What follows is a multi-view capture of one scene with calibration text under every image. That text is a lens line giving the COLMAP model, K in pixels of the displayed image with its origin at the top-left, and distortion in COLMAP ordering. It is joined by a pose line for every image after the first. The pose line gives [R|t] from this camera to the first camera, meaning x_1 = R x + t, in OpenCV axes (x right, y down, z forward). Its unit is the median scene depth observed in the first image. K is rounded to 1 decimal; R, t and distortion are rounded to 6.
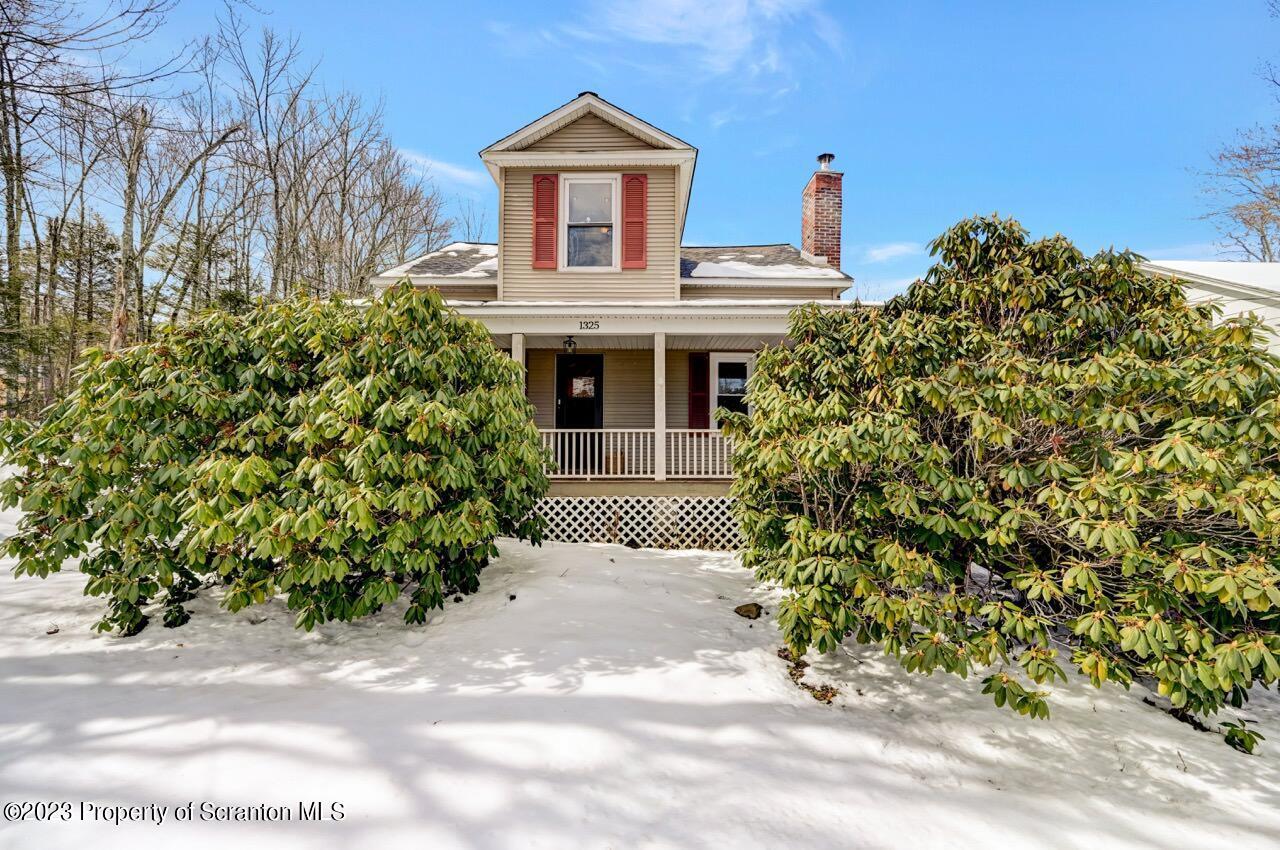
lens RADIAL K [[516.3, 0, 657.6], [0, 516.3, 425.8], [0, 0, 1]] dist [0.002365, 0.000124]
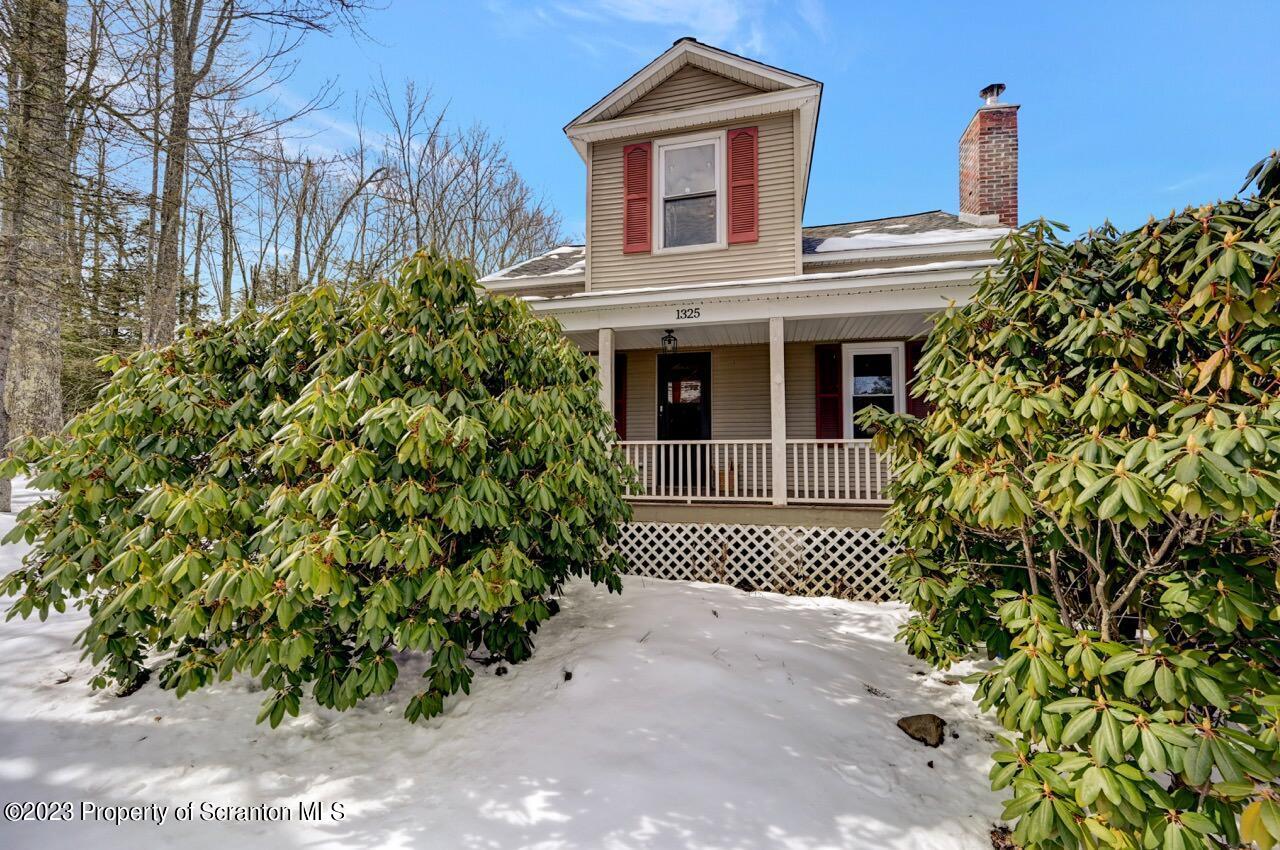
lens RADIAL K [[516.3, 0, 657.6], [0, 516.3, 425.8], [0, 0, 1]] dist [0.002365, 0.000124]
pose [[0.972526, -0.015218, -0.232298, 0.008781], [0.011348, 0.999774, -0.017986, -0.002361], [0.232519, 0.014856, 0.972478, 0.196670]]
